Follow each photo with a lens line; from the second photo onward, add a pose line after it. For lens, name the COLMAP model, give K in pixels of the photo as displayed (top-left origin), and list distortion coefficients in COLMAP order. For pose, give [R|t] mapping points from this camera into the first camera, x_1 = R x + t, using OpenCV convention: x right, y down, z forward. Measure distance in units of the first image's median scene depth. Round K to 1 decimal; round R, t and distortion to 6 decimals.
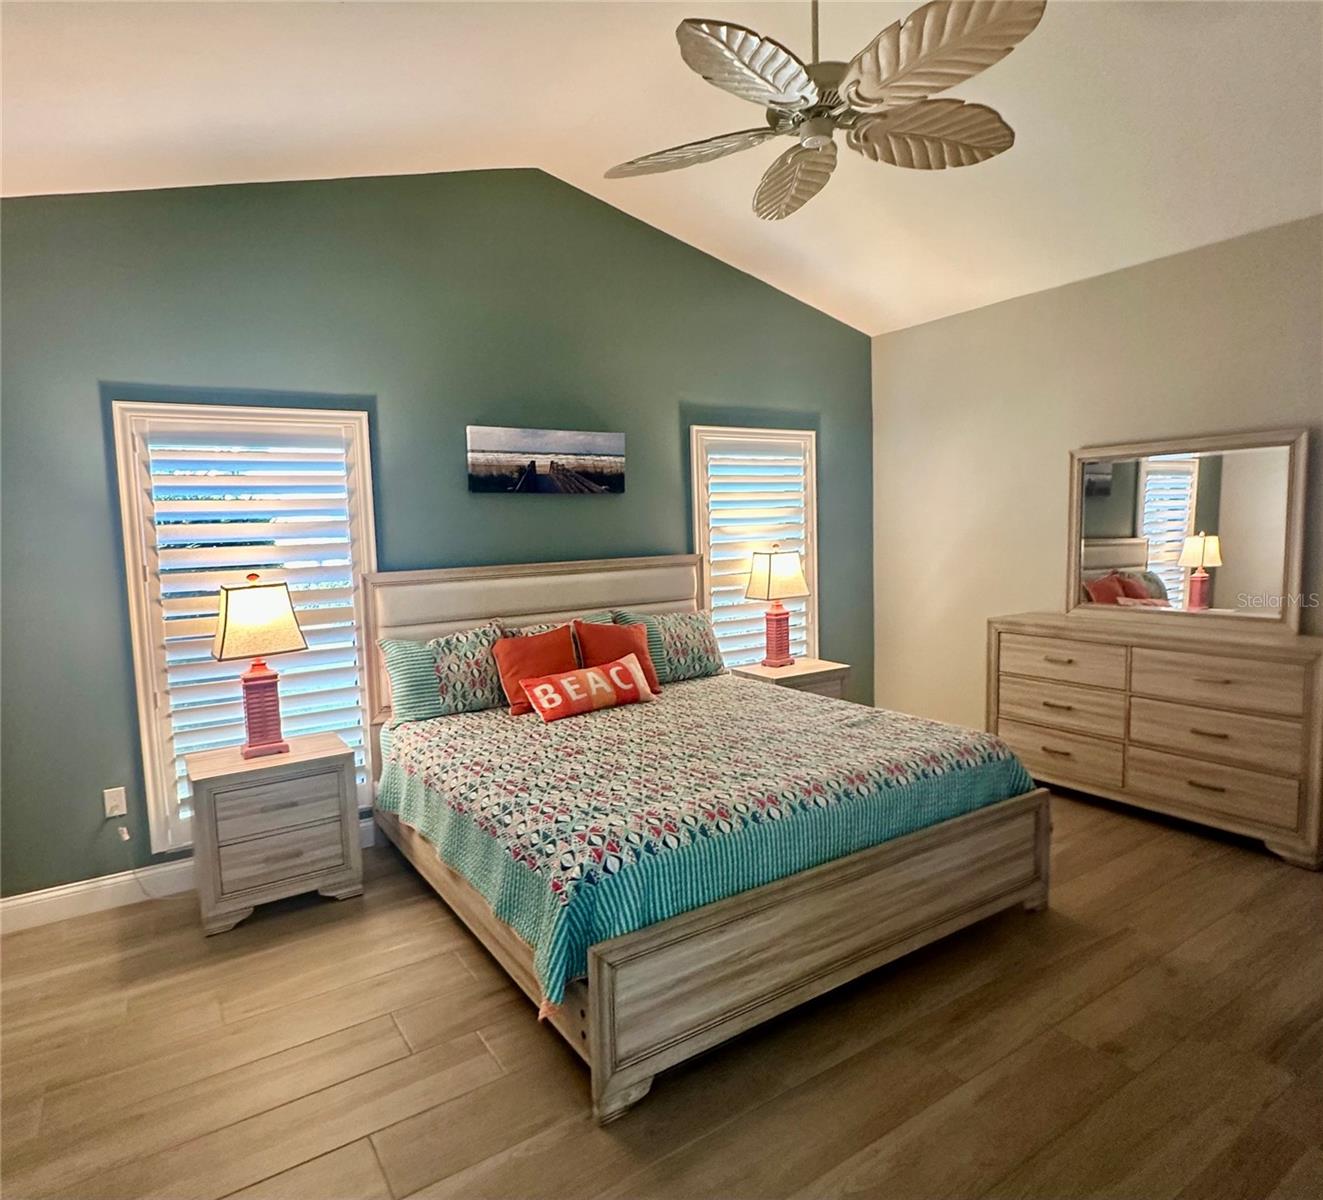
lens RADIAL K [[857.8, 0, 661.5], [0, 857.8, 600.0], [0, 0, 1]] dist [0.000039, -0.000004]
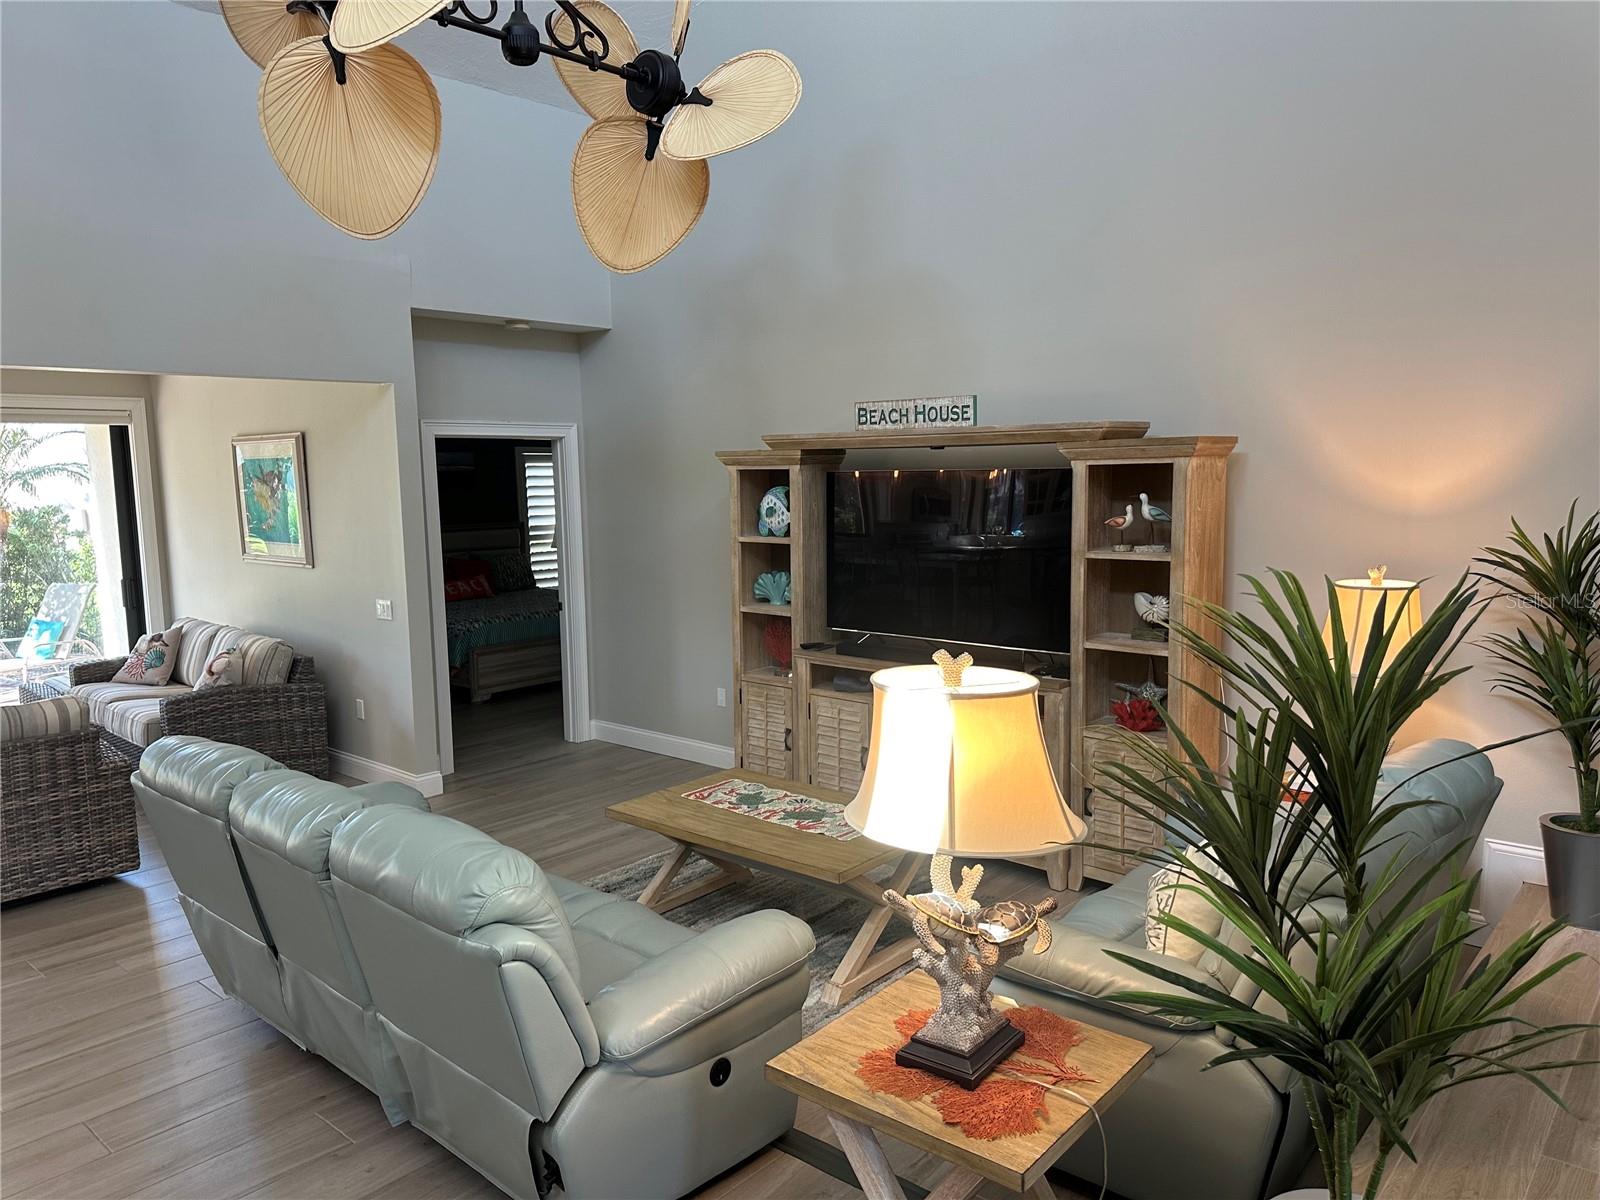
lens RADIAL K [[1121.2, 0, 803.4], [0, 1121.2, 610.9], [0, 0, 1]] dist [0.182864, -0.396574]
pose [[0.970620, -0.021629, 0.239645, 0.105531], [0.016327, 0.999577, 0.024087, 0.184103], [-0.240064, -0.019467, 0.970562, -3.207417]]
